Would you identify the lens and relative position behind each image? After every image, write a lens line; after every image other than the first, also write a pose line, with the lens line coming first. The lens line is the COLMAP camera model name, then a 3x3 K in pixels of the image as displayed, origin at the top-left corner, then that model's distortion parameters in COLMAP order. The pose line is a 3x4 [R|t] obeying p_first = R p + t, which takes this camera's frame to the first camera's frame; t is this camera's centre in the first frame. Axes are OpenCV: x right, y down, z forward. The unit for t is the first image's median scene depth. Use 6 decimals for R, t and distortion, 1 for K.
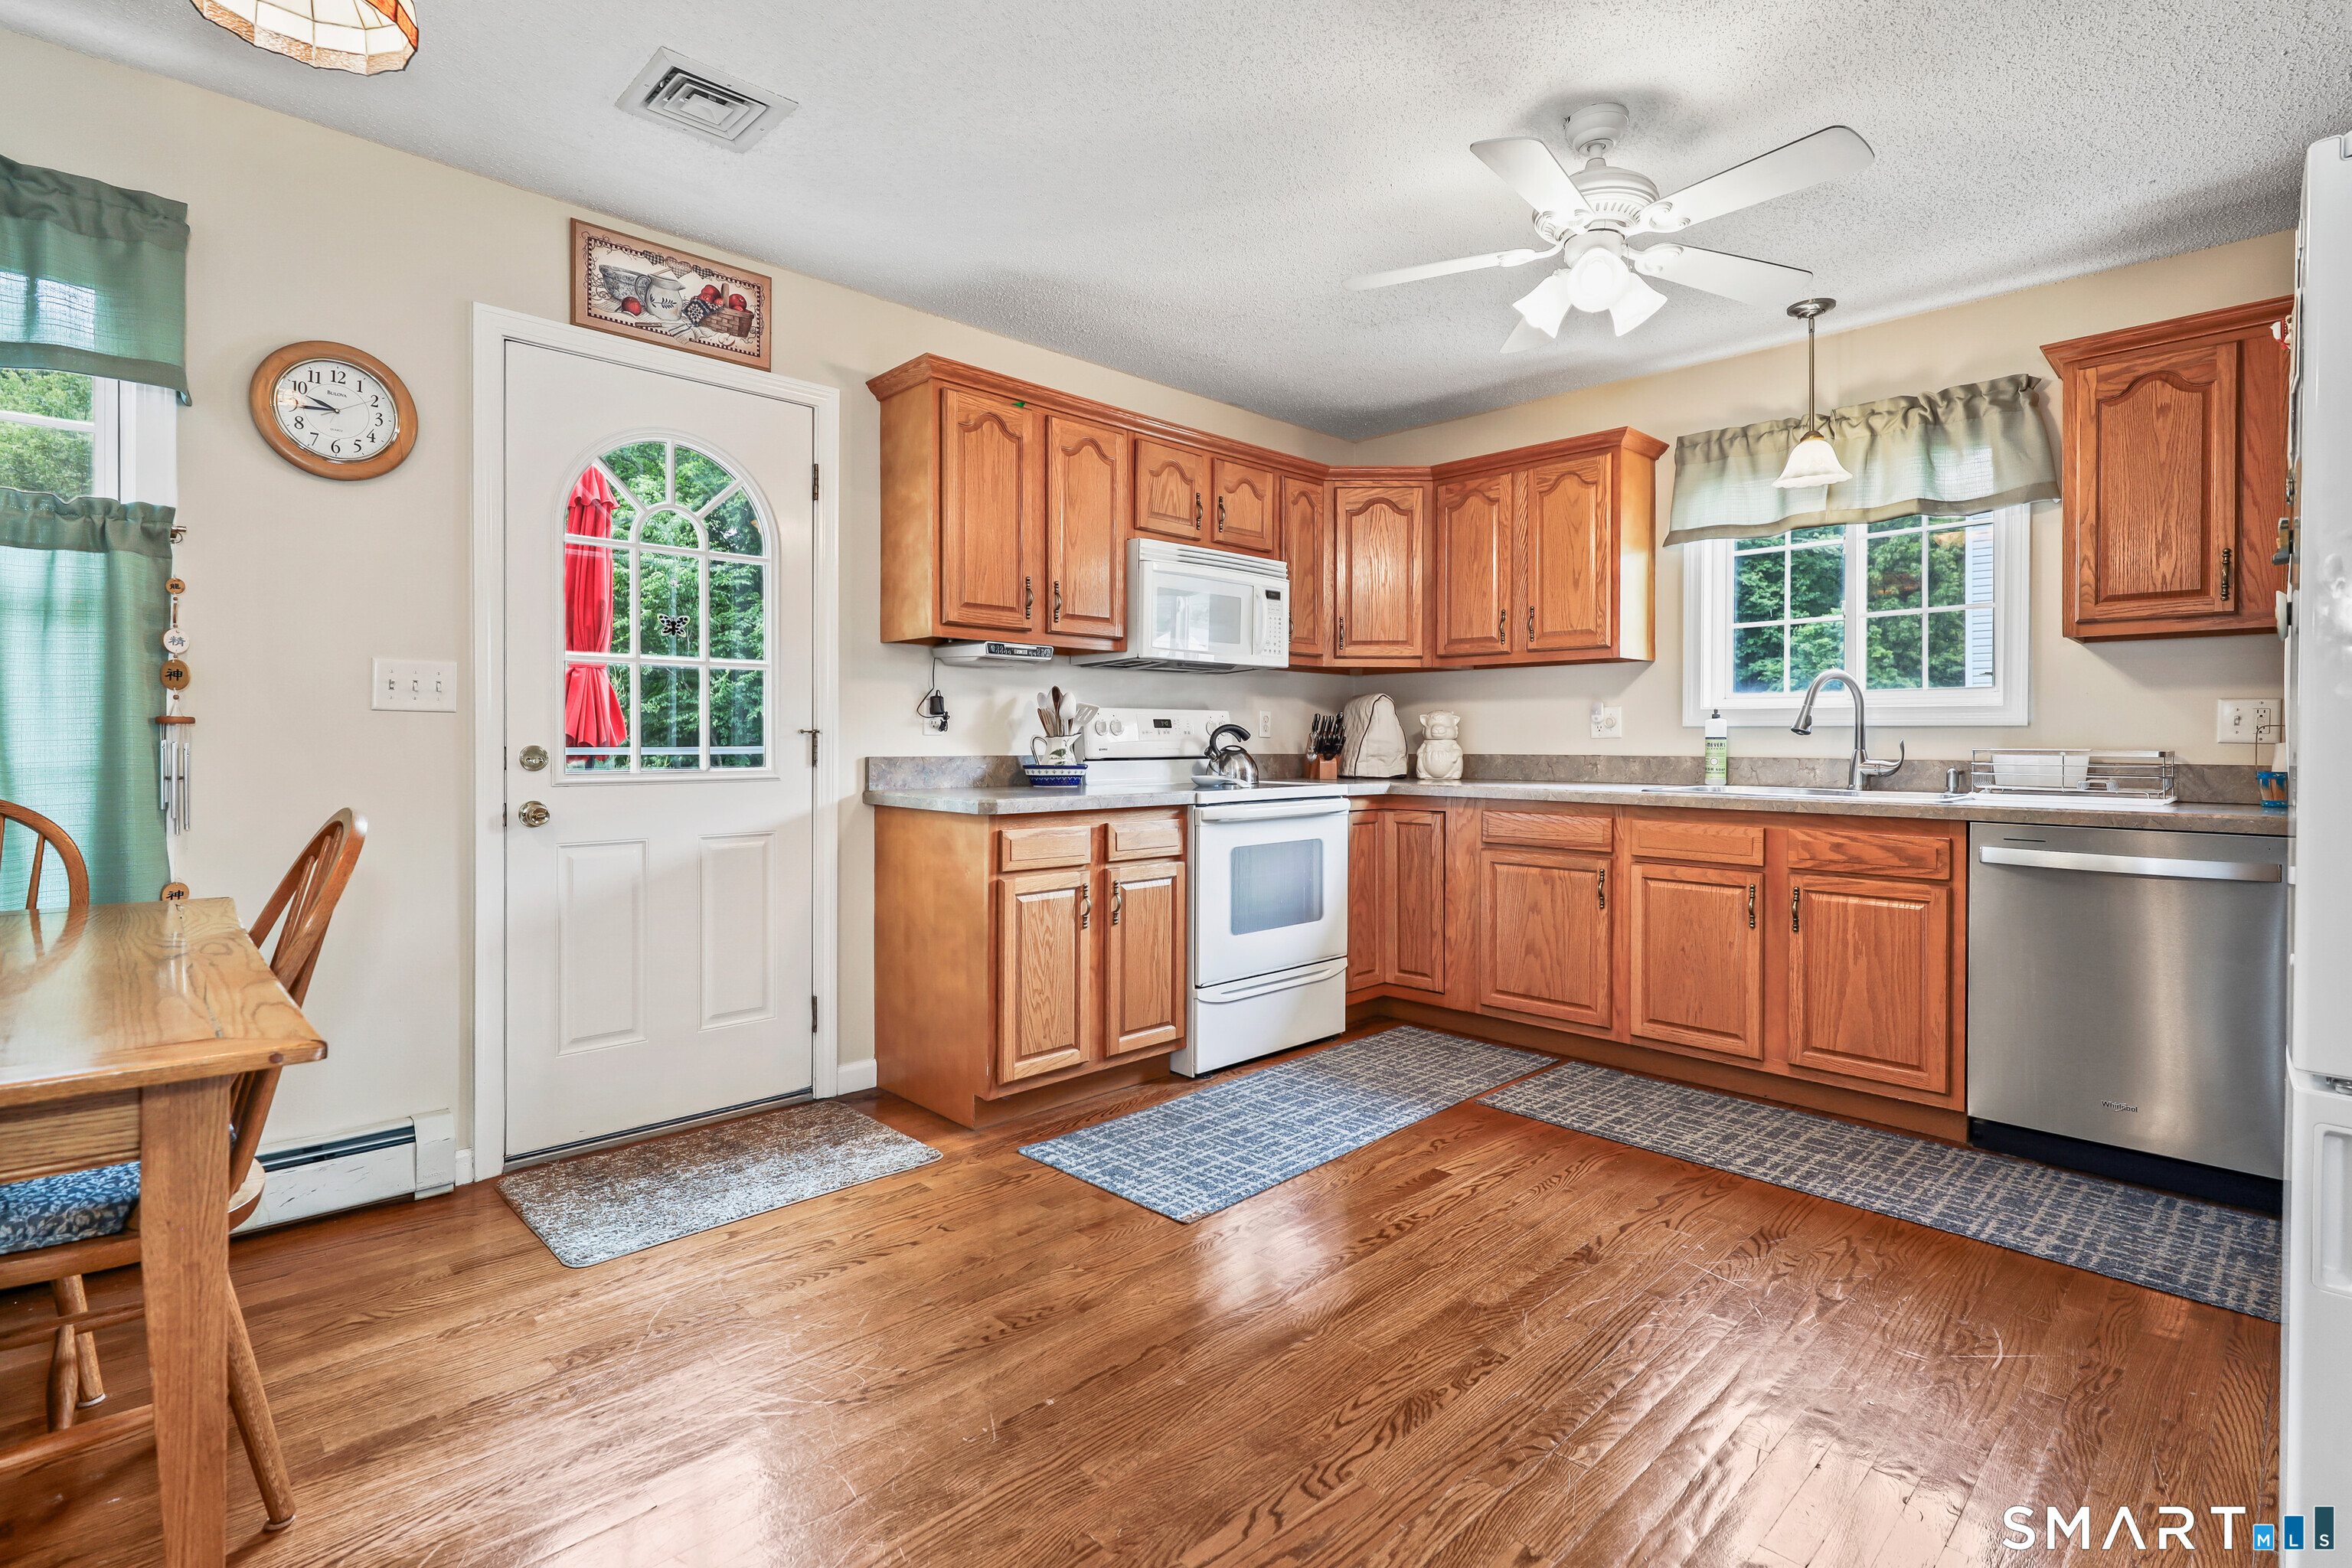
lens RADIAL K [[1113.5, 0, 1149.2], [0, 1113.5, 749.3], [0, 0, 1]] dist [0.002752, 0.000616]
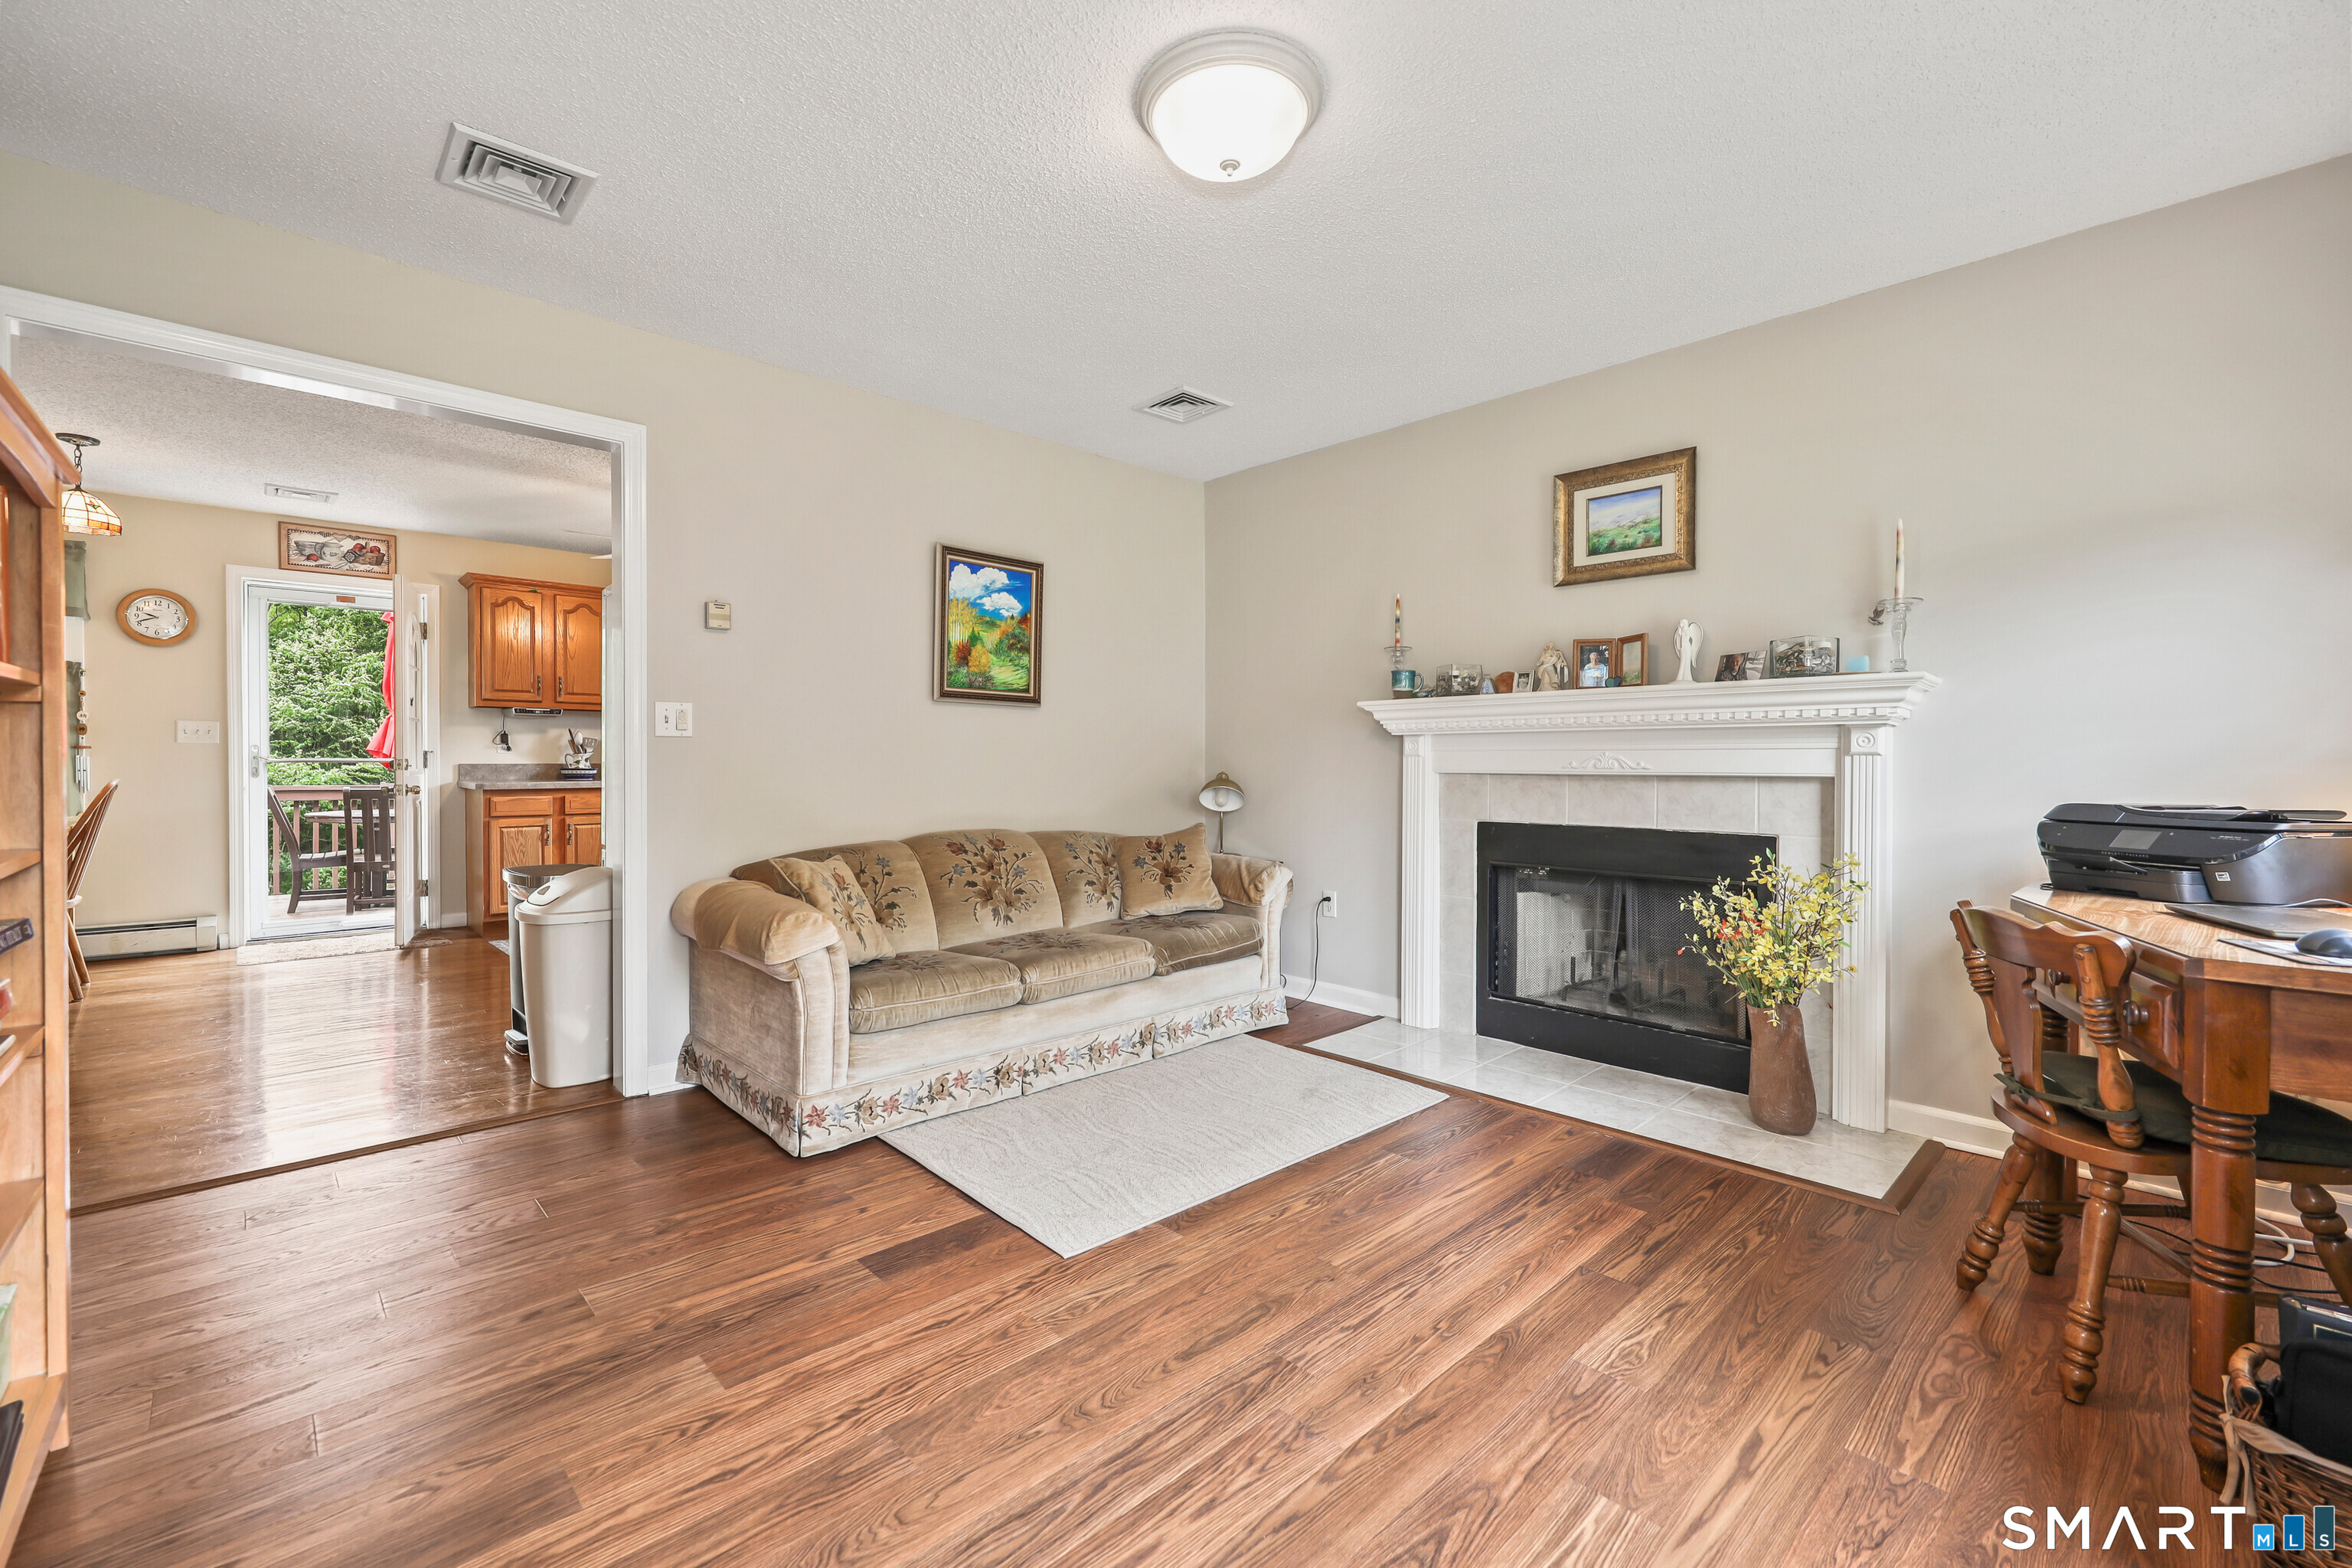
lens RADIAL K [[991.2, 0, 1162.0], [0, 991.2, 775.2], [0, 0, 1]] dist [0.000817, 0.000236]
pose [[0.999982, 0.000589, -0.005948, 1.077365], [-0.000542, 0.999969, 0.007845, 0.012797], [0.005953, -0.007842, 0.999952, -0.835893]]
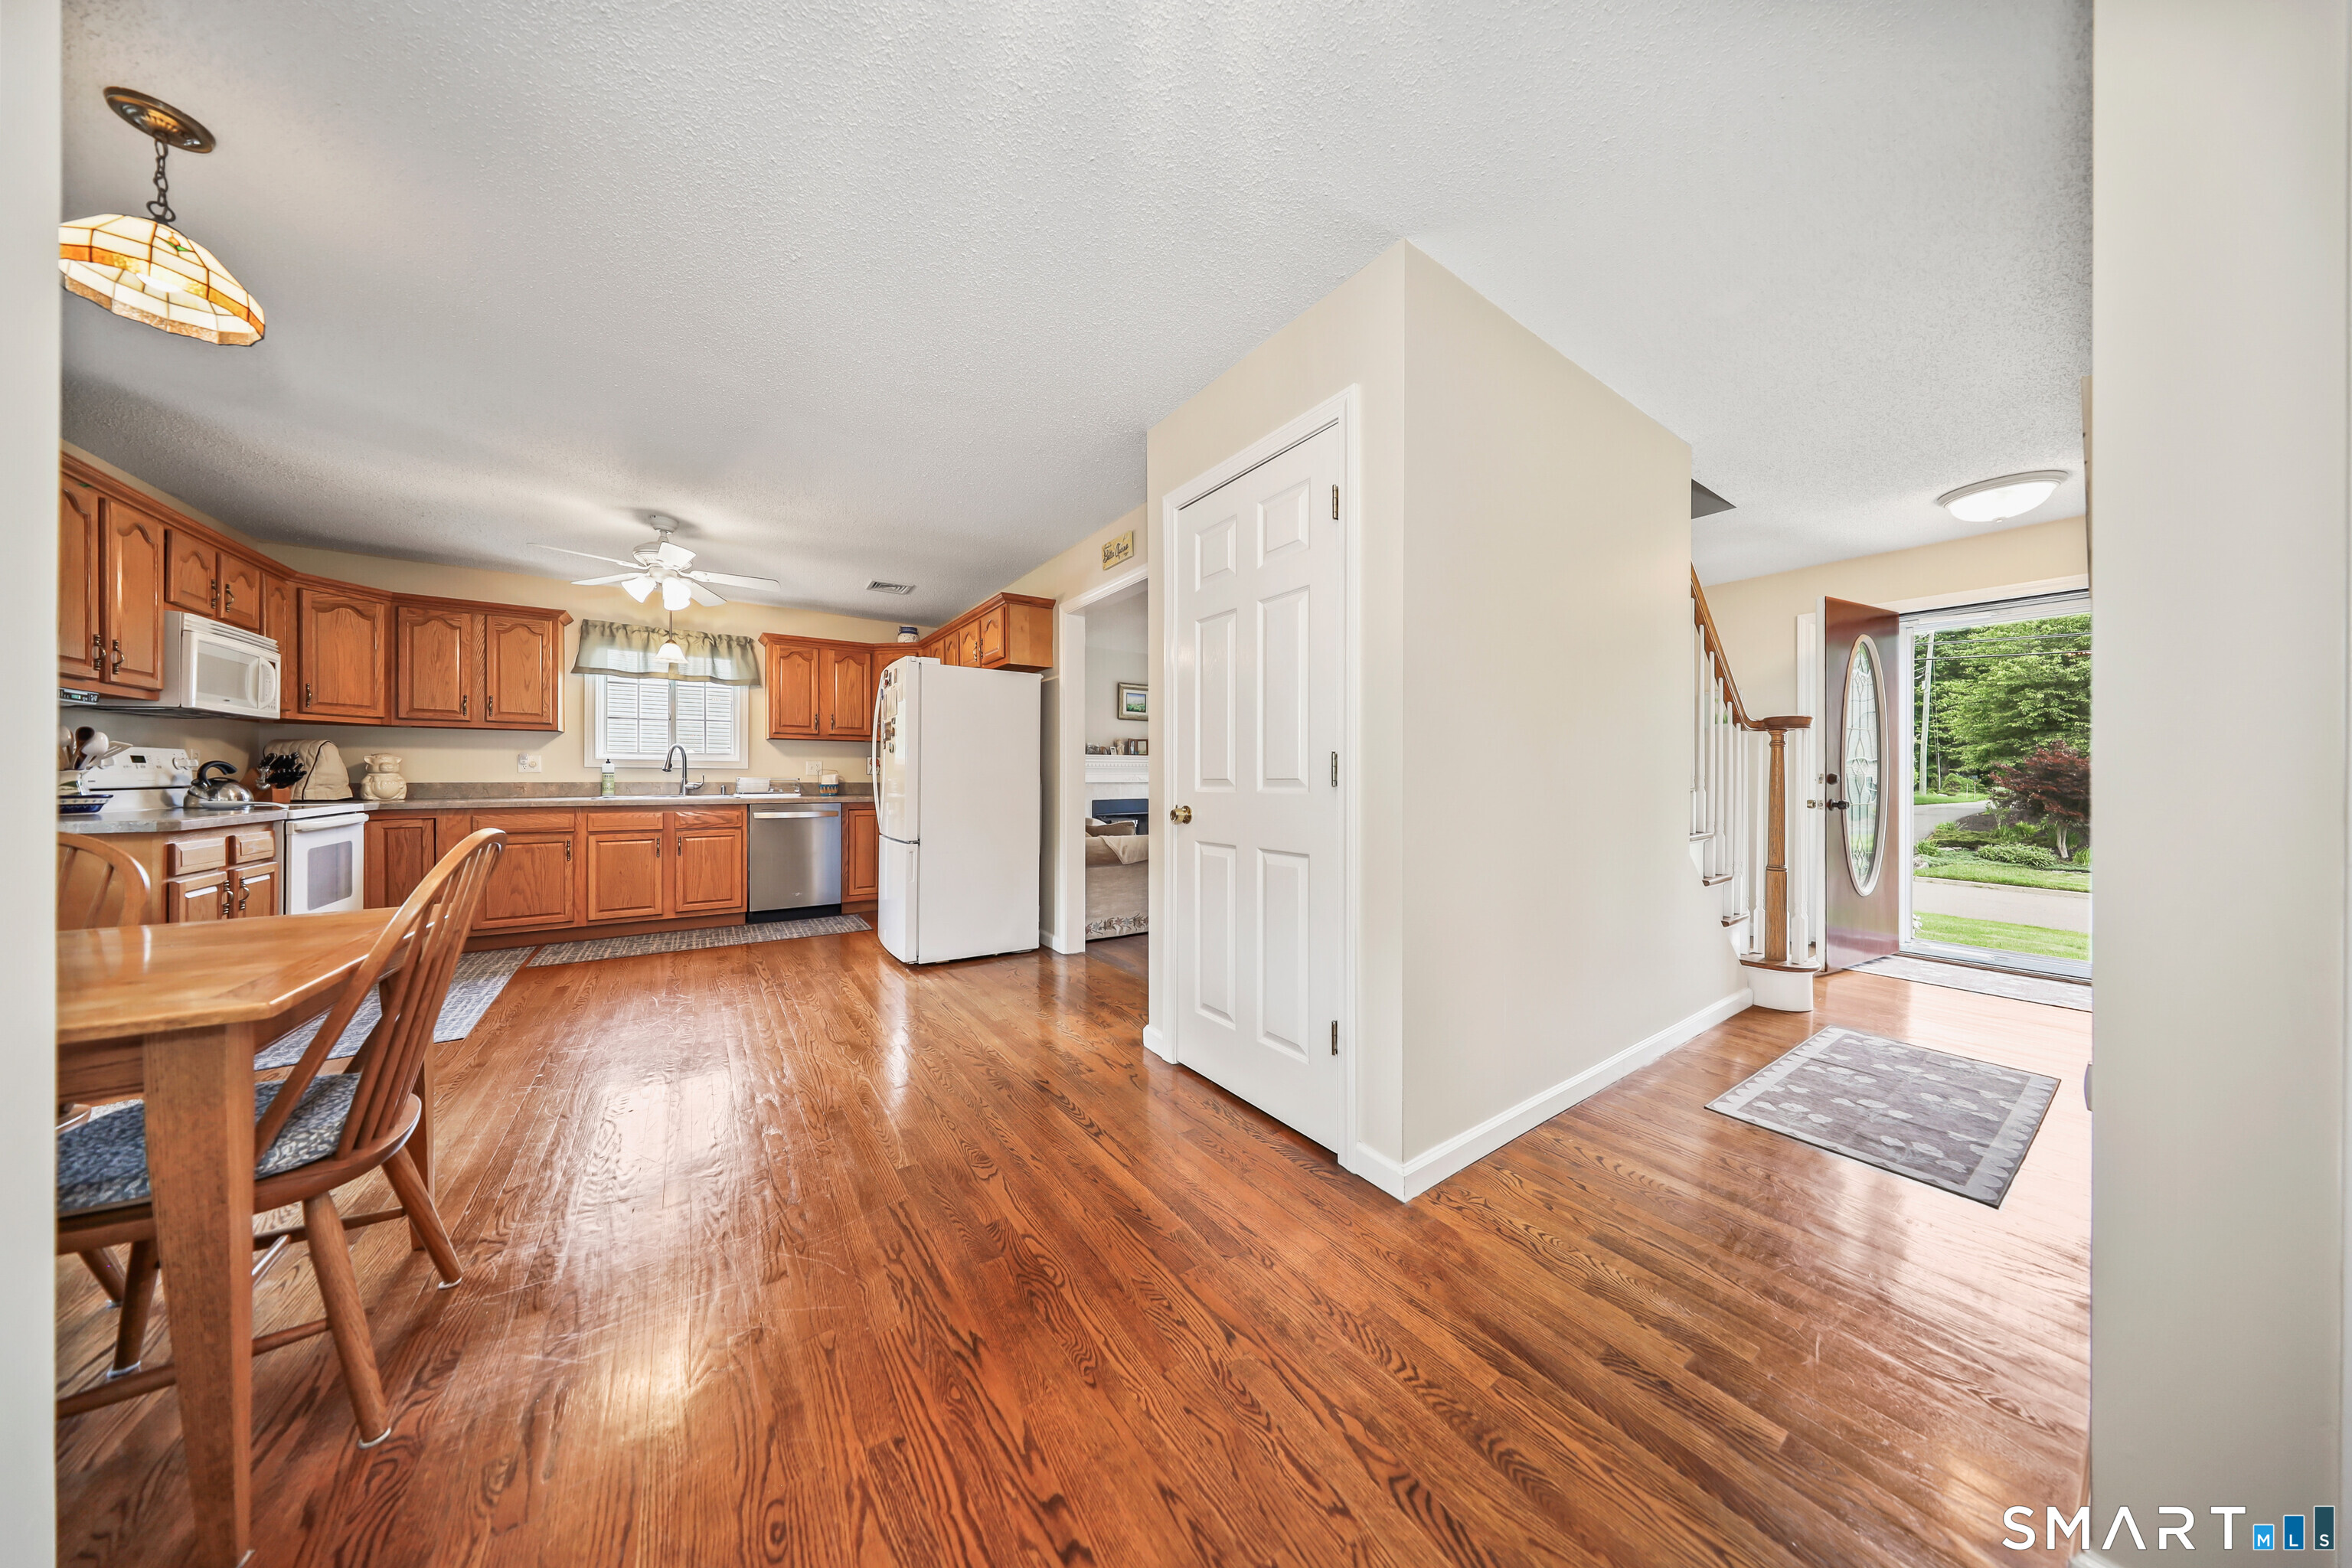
lens RADIAL K [[681.7, 0, 1168.8], [0, 681.7, 778.0], [0, 0, 1]] dist [-0.000149, 0.000005]
pose [[0.153577, -0.003532, 0.988130, -0.671277], [0.005023, 0.999983, 0.002794, 0.000778], [-0.988124, 0.004534, 0.153593, -0.240390]]
